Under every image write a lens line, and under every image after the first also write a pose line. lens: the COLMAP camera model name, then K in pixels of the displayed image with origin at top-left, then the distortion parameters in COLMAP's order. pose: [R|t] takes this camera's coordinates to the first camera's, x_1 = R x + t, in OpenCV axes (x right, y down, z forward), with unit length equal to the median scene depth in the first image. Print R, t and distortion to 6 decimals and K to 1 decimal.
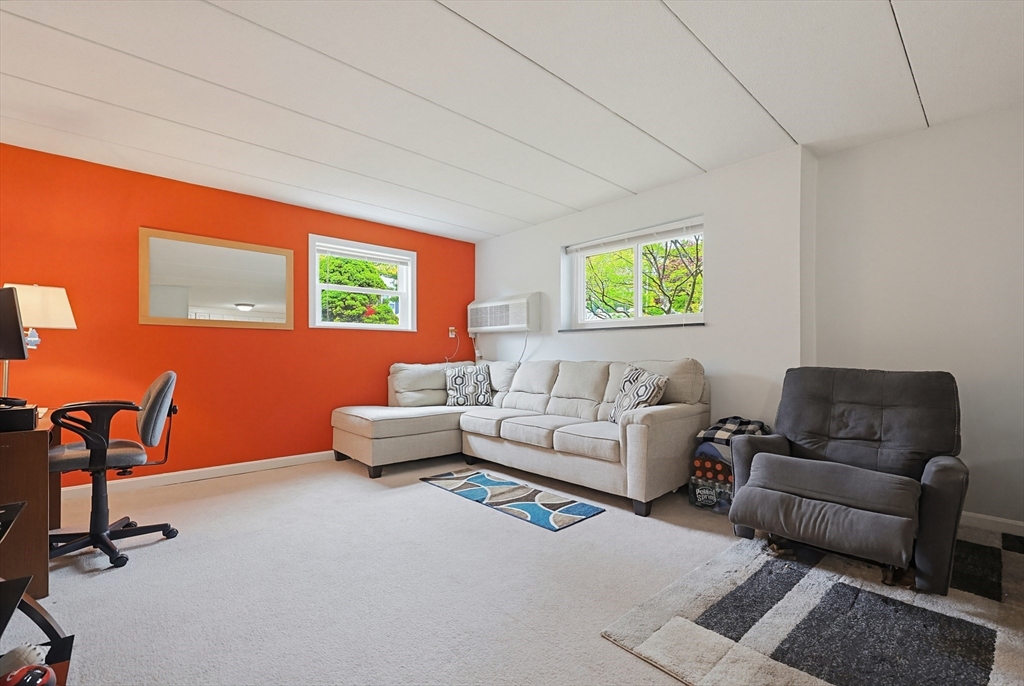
lens RADIAL K [[446.7, 0, 508.3], [0, 446.7, 356.8], [0, 0, 1]] dist [-0.001674, -0.000014]
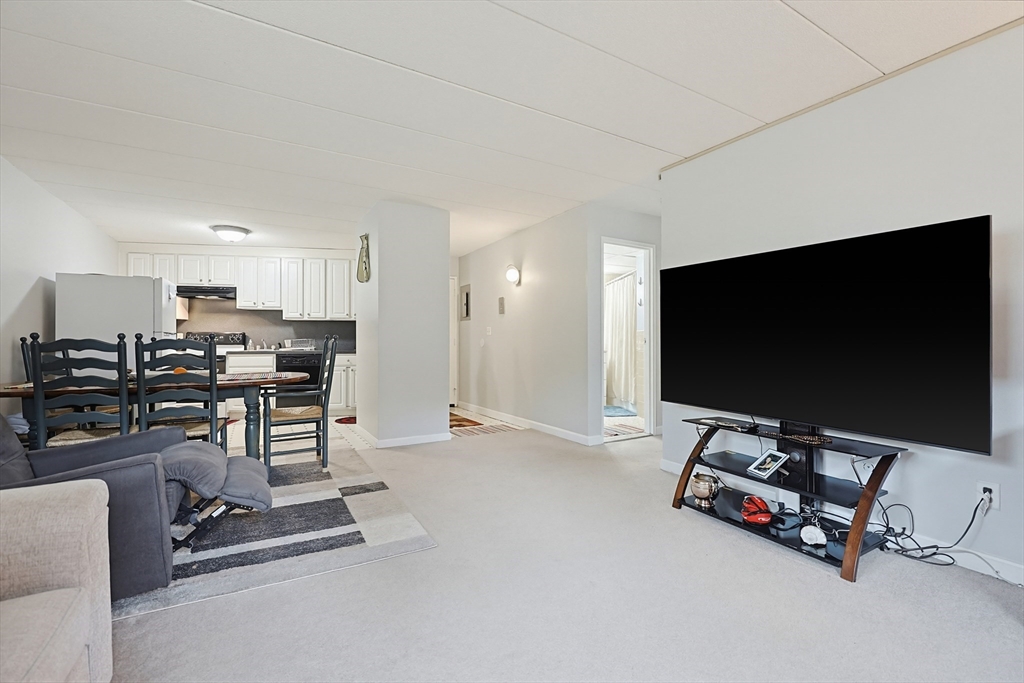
lens RADIAL K [[436.2, 0, 510.8], [0, 436.2, 337.4], [0, 0, 1]] dist [-0.001385, 0.000093]
pose [[-0.977730, 0.004067, 0.209825, -0.146649], [0.003420, 0.999988, -0.003449, -0.010344], [-0.209837, -0.002655, -0.977733, 1.099963]]
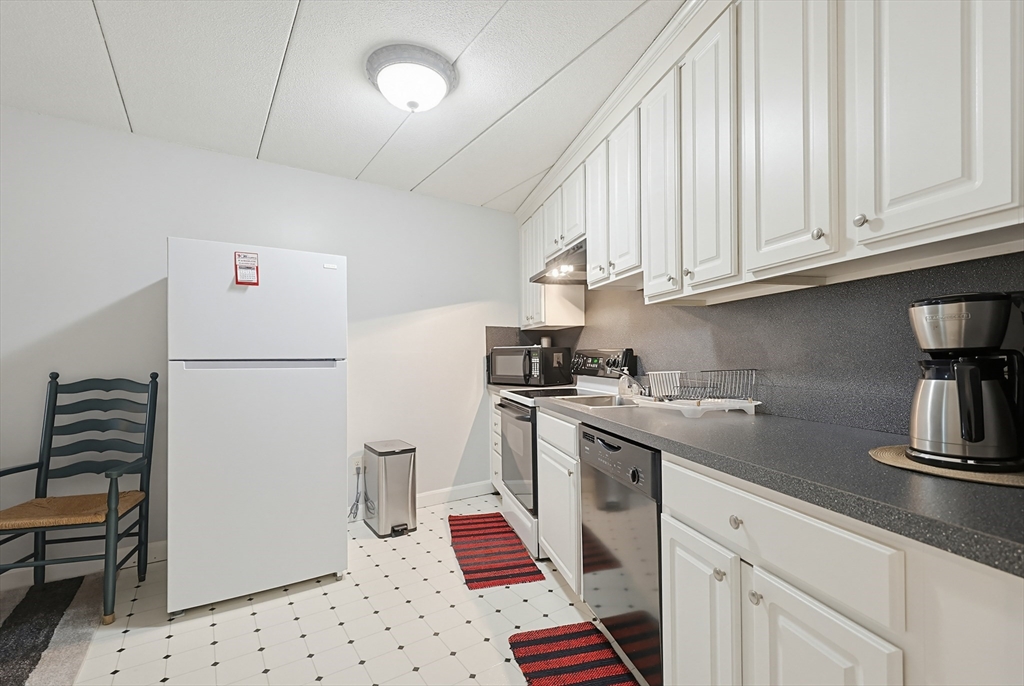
lens RADIAL K [[454.2, 0, 512.5], [0, 454.2, 358.8], [0, 0, 1]] dist [-0.000091, 0.000112]
pose [[0.146299, -0.004704, 0.989229, 0.590130], [0.013801, 0.999901, 0.002714, -0.030180], [-0.989144, 0.013255, 0.146349, -0.445872]]
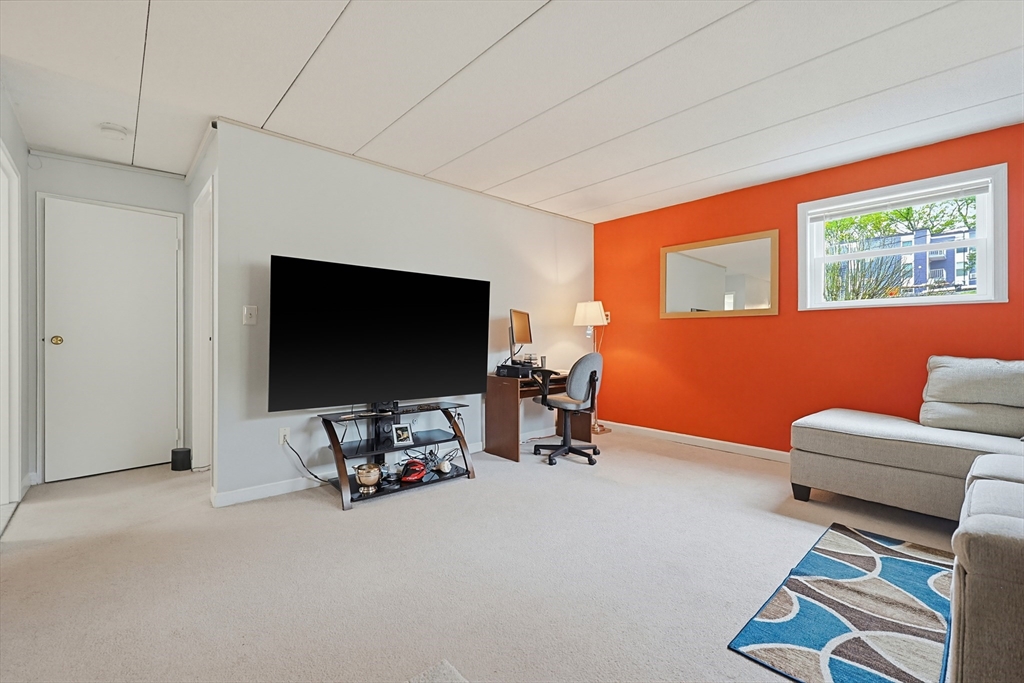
lens RADIAL K [[436.2, 0, 510.8], [0, 436.2, 337.4], [0, 0, 1]] dist [-0.001385, 0.000093]
pose [[-0.003887, -0.002994, -0.999988, 0.518894], [-0.005831, 0.999979, -0.002972, -0.009027], [0.999975, 0.005819, -0.003904, 0.547334]]
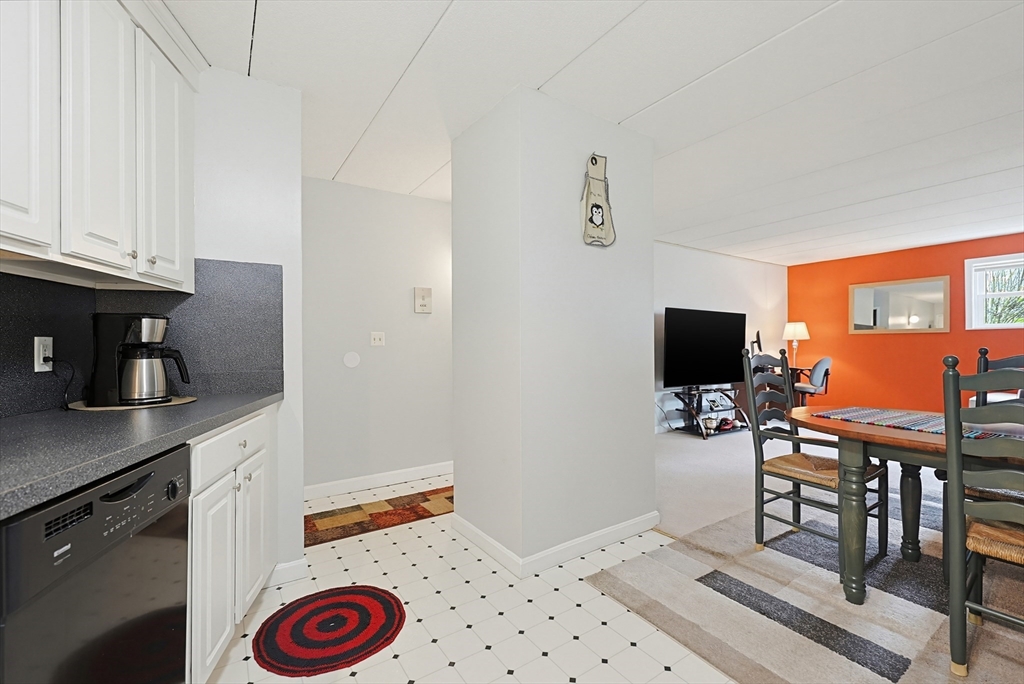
lens RADIAL K [[439.4, 0, 513.8], [0, 439.4, 344.3], [0, 0, 1]] dist [0.001260, 0.000103]
pose [[-0.148555, 0.000898, -0.988904, 1.331836], [0.001071, 0.999999, 0.000747, -0.029588], [0.988904, -0.000948, -0.148556, -0.183493]]
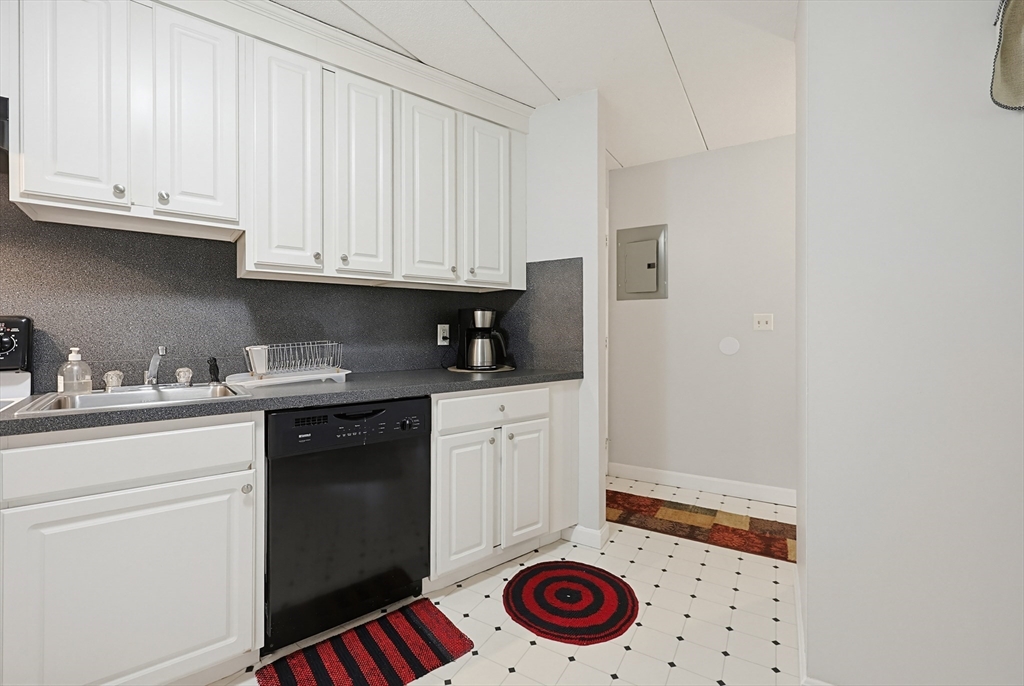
lens RADIAL K [[444.2, 0, 509.9], [0, 444.2, 333.8], [0, 0, 1]] dist [-0.001195, 0.000010]
pose [[-0.959597, 0.005429, -0.281325, 1.062376], [0.002441, 0.999937, 0.010973, -0.029497], [0.281367, 0.009843, -0.959550, 0.039613]]
